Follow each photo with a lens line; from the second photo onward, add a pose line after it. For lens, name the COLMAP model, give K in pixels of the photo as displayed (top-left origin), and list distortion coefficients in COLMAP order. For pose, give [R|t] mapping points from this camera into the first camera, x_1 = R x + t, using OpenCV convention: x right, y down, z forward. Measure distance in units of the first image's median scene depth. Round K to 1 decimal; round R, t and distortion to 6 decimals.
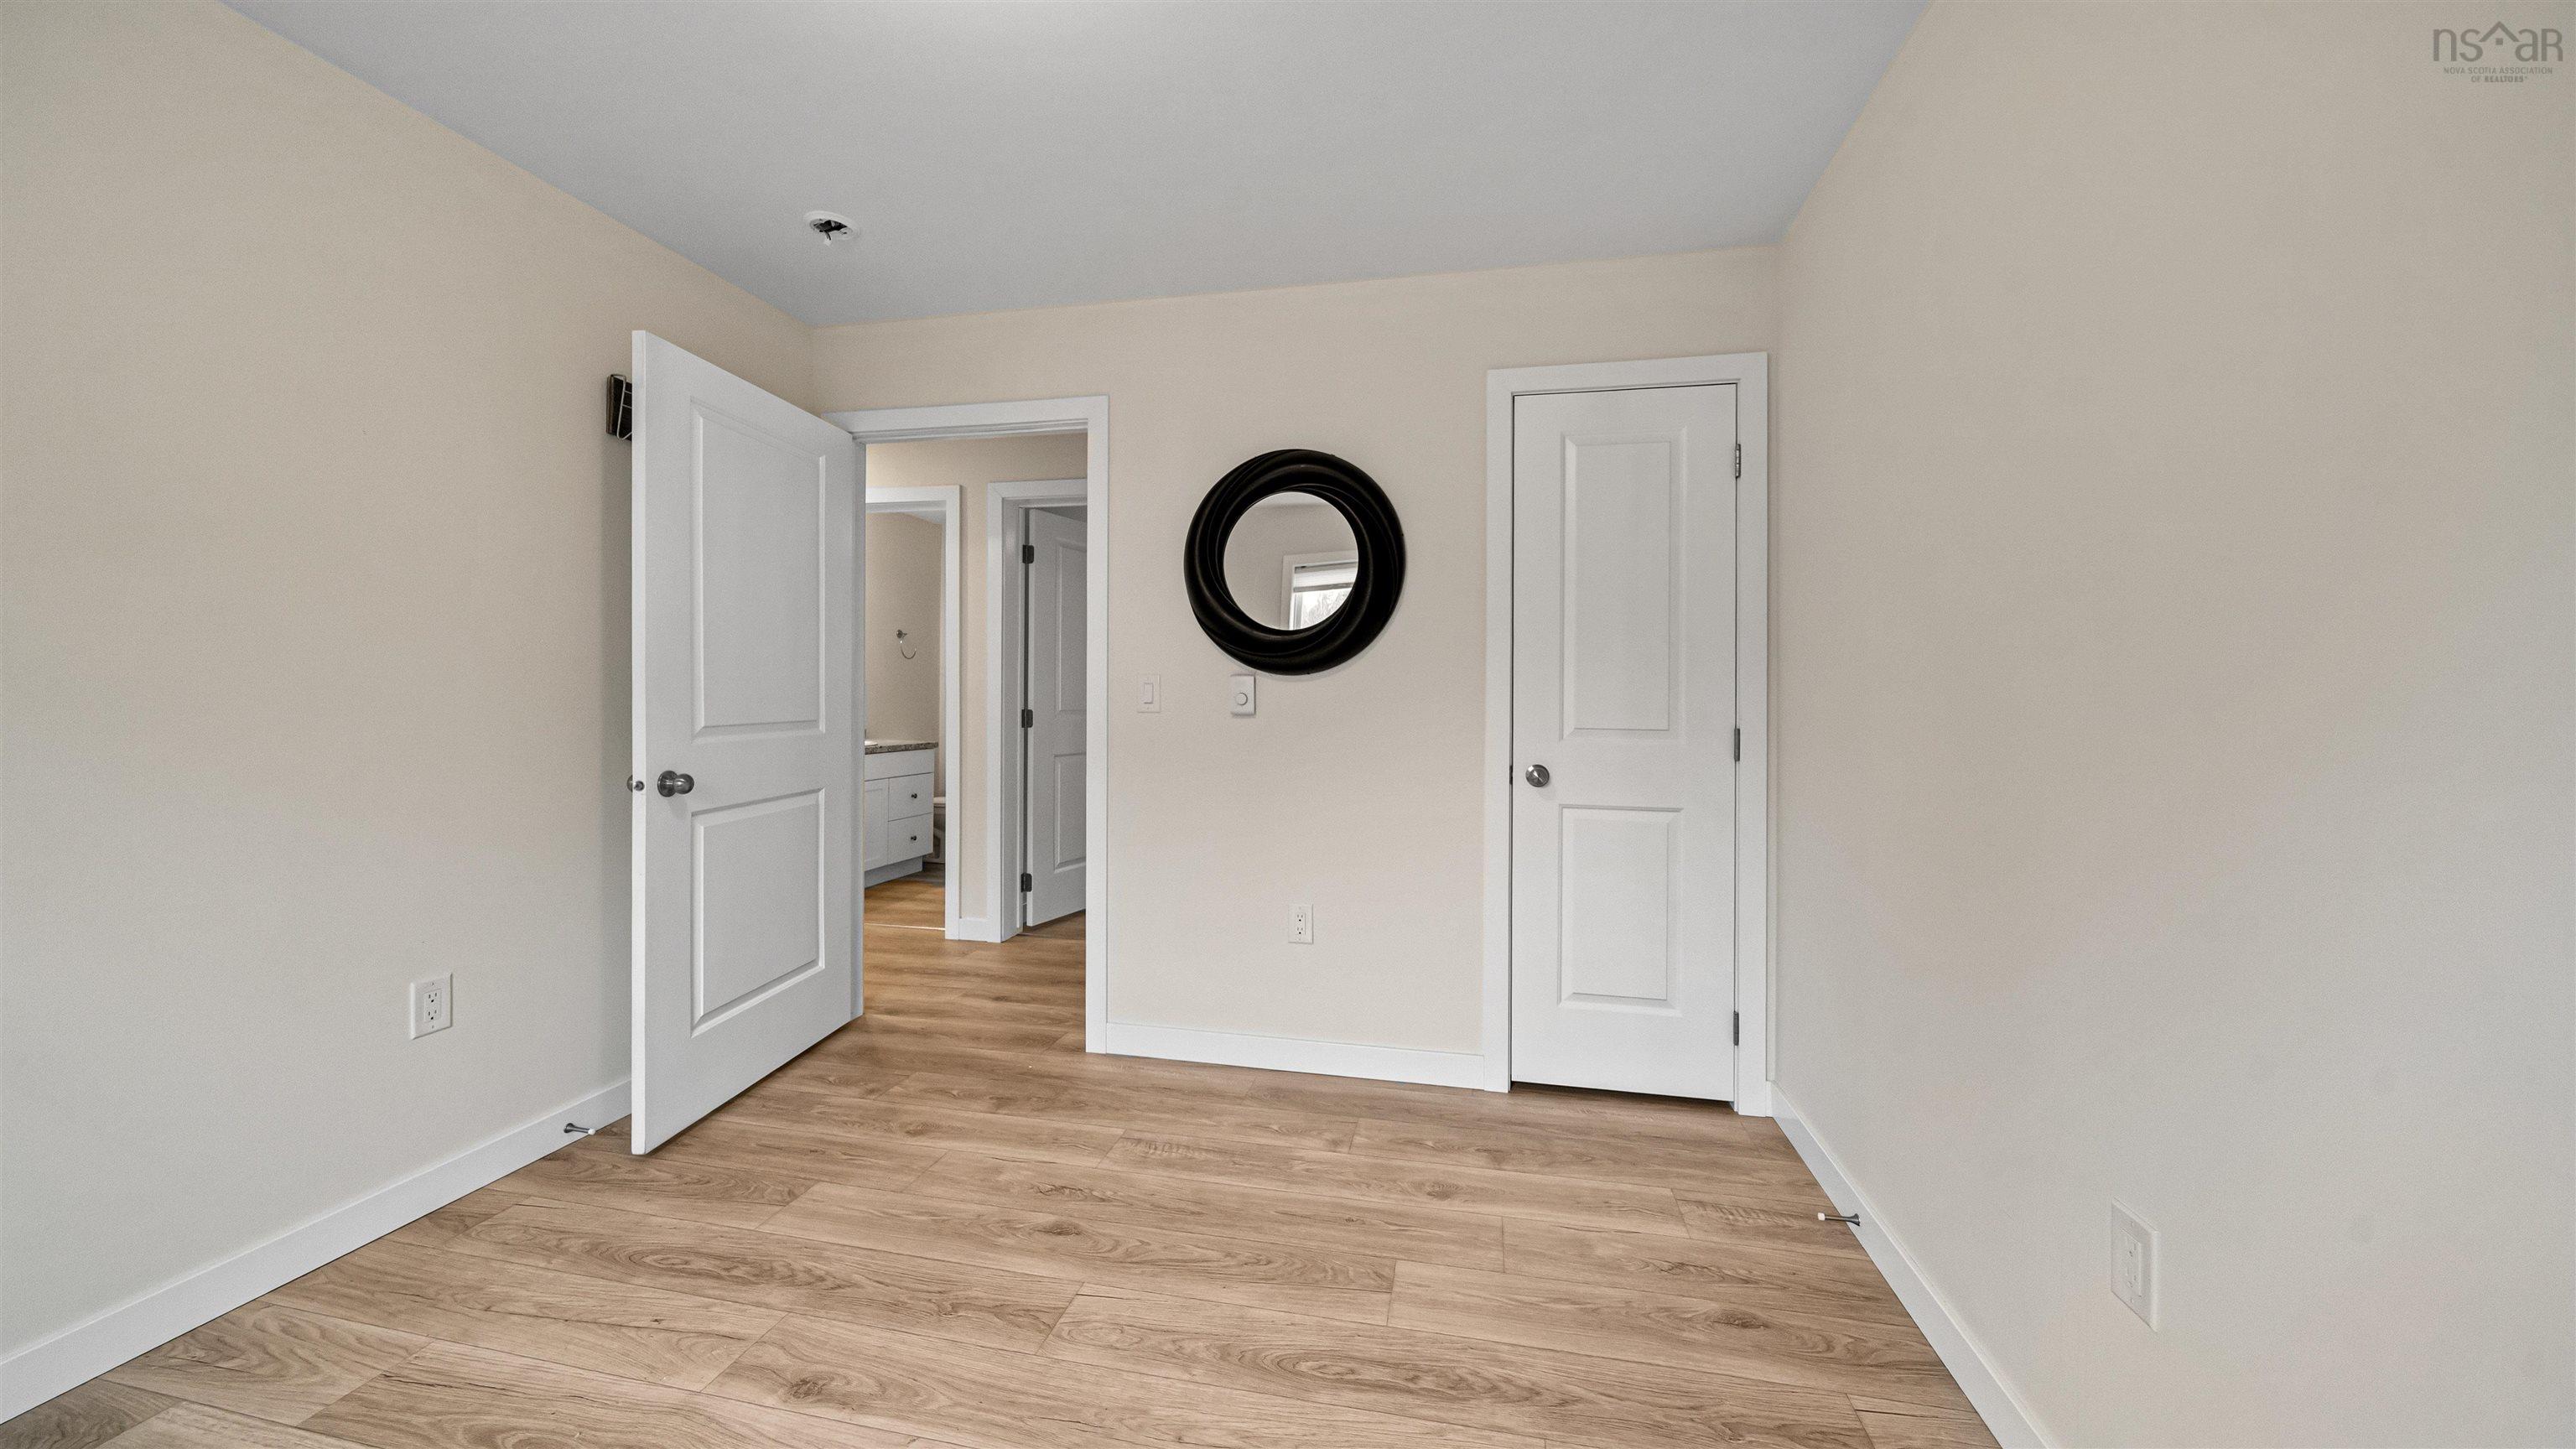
lens RADIAL K [[896.7, 0, 1291.7], [0, 896.7, 706.4], [0, 0, 1]] dist [-0.003238, -0.000420]
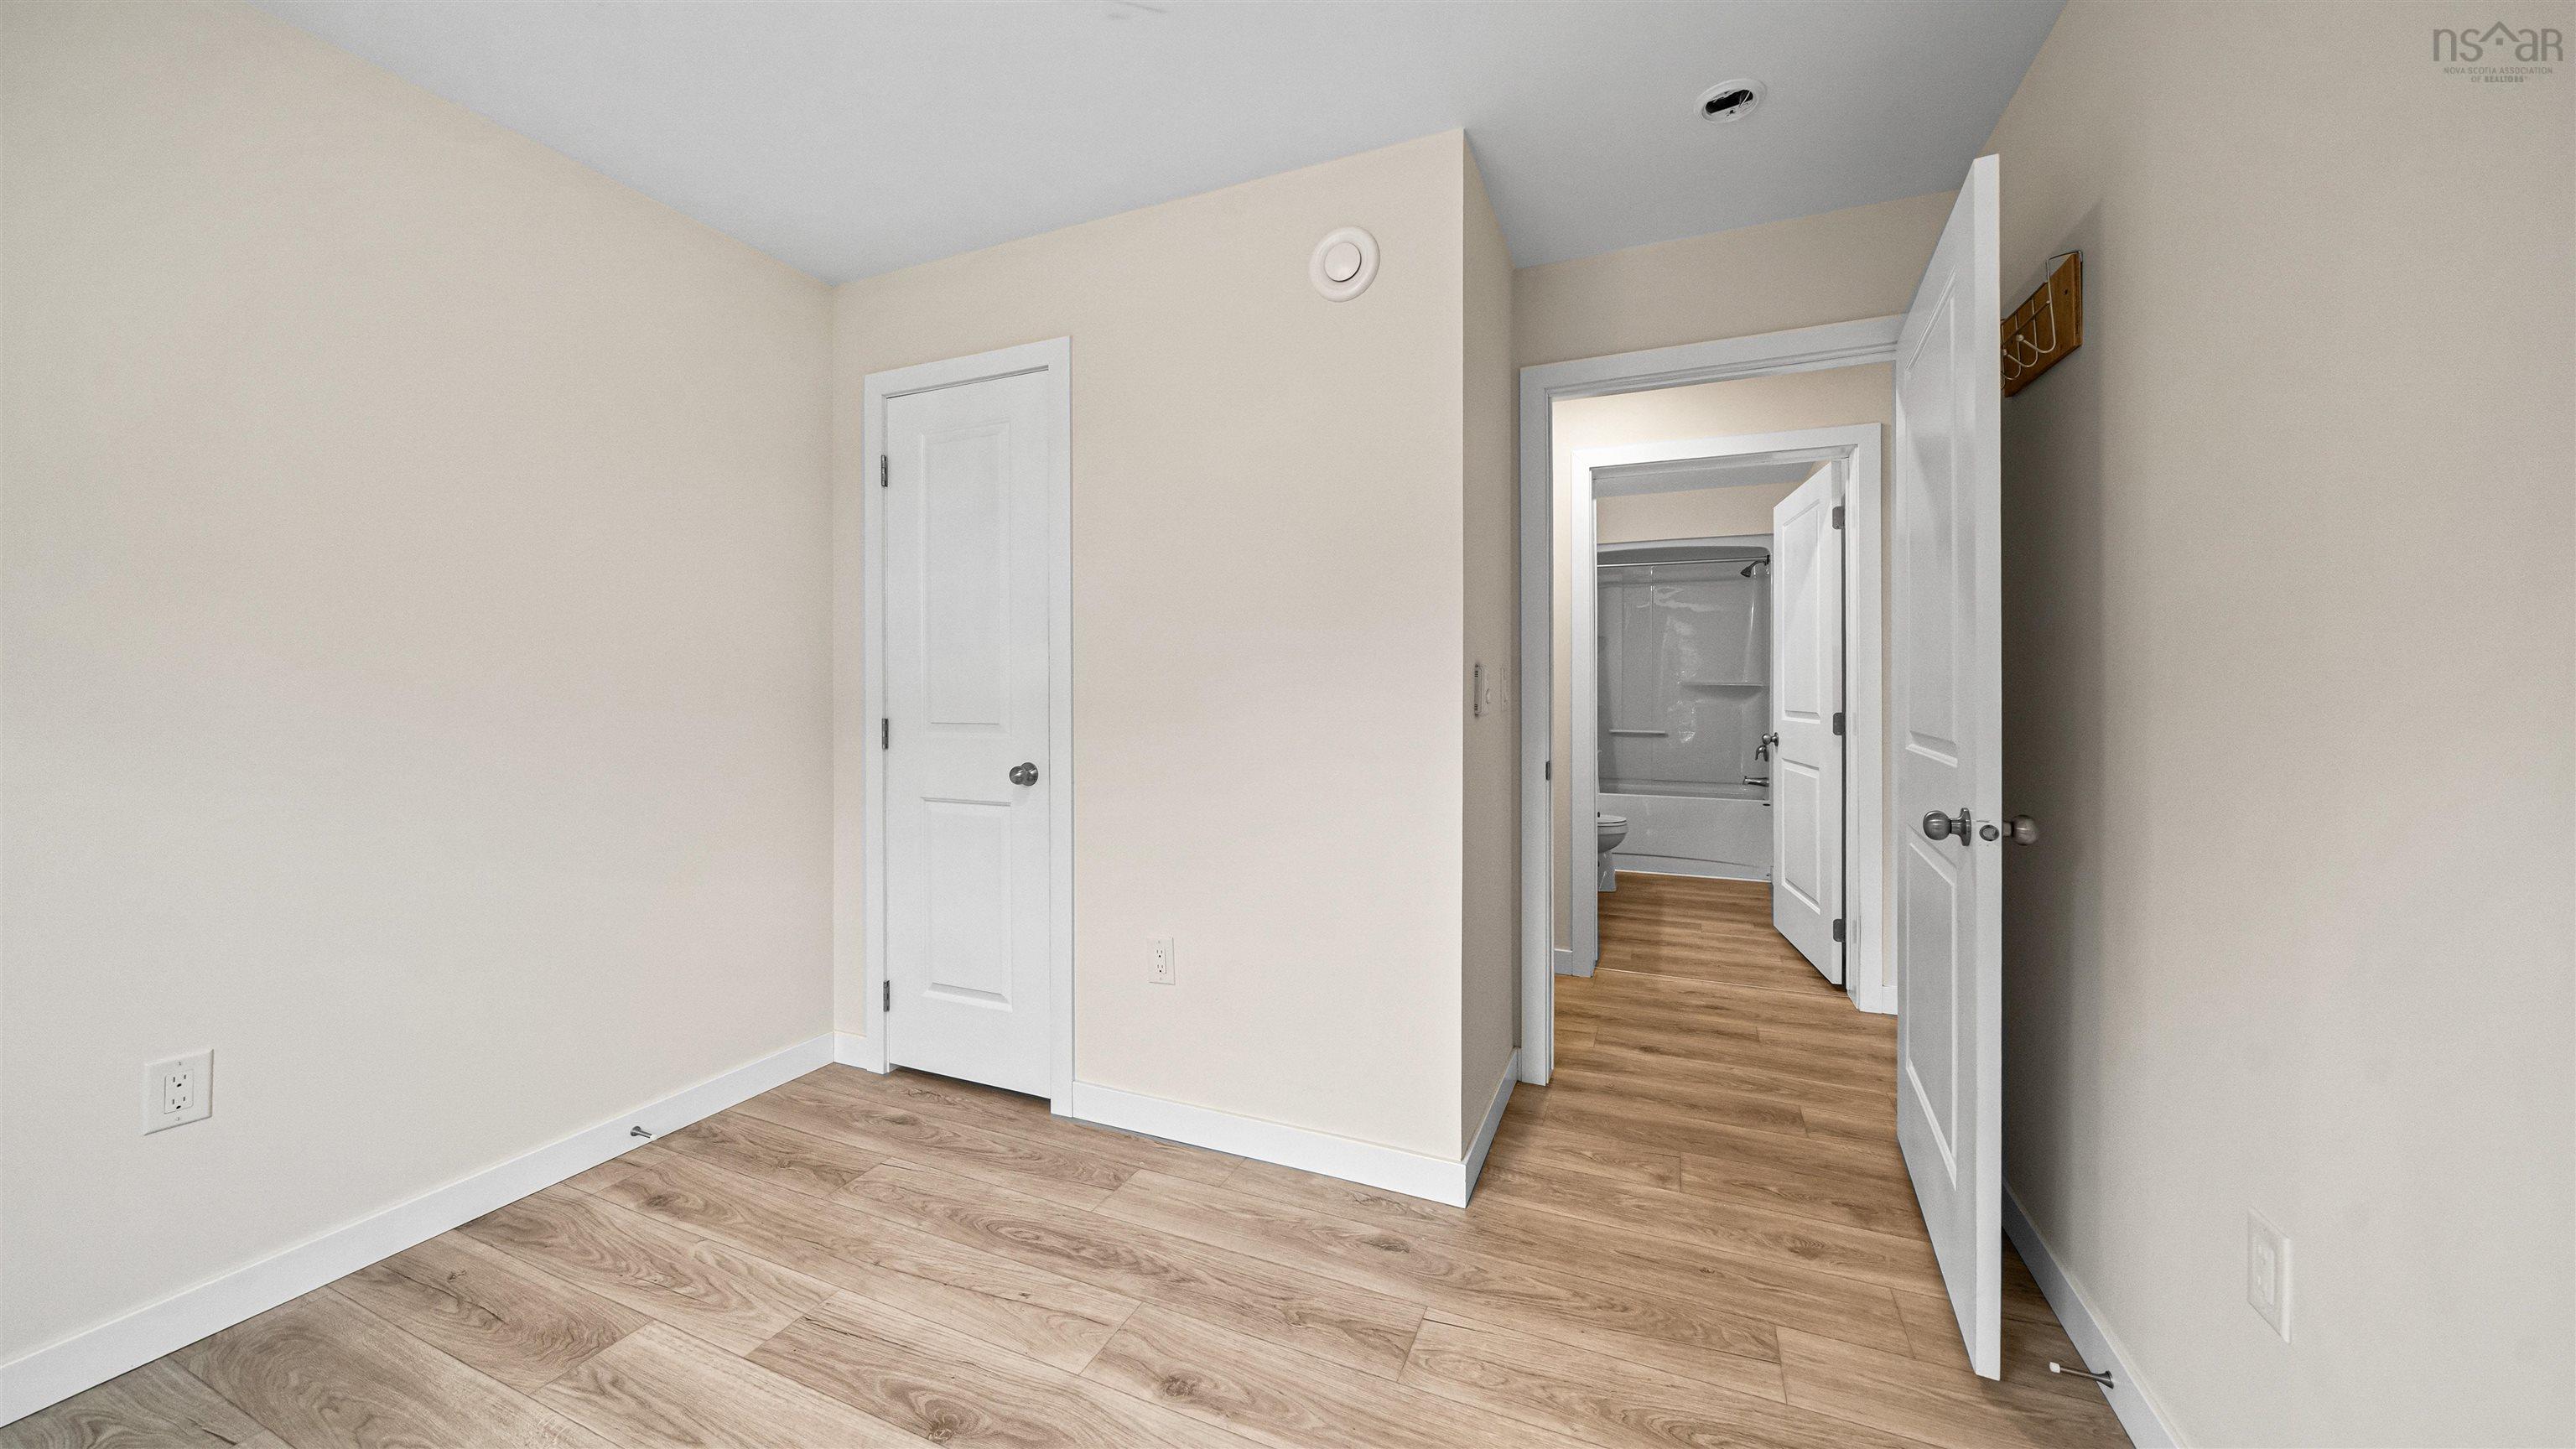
lens RADIAL K [[896.7, 0, 1297.7], [0, 896.7, 699.4], [0, 0, 1]] dist [-0.003238, -0.000420]
pose [[0.980747, -0.002617, -0.195265, -0.179860], [0.002236, 0.999995, -0.002169, -0.002201], [0.195270, 0.001691, 0.980748, 0.036704]]
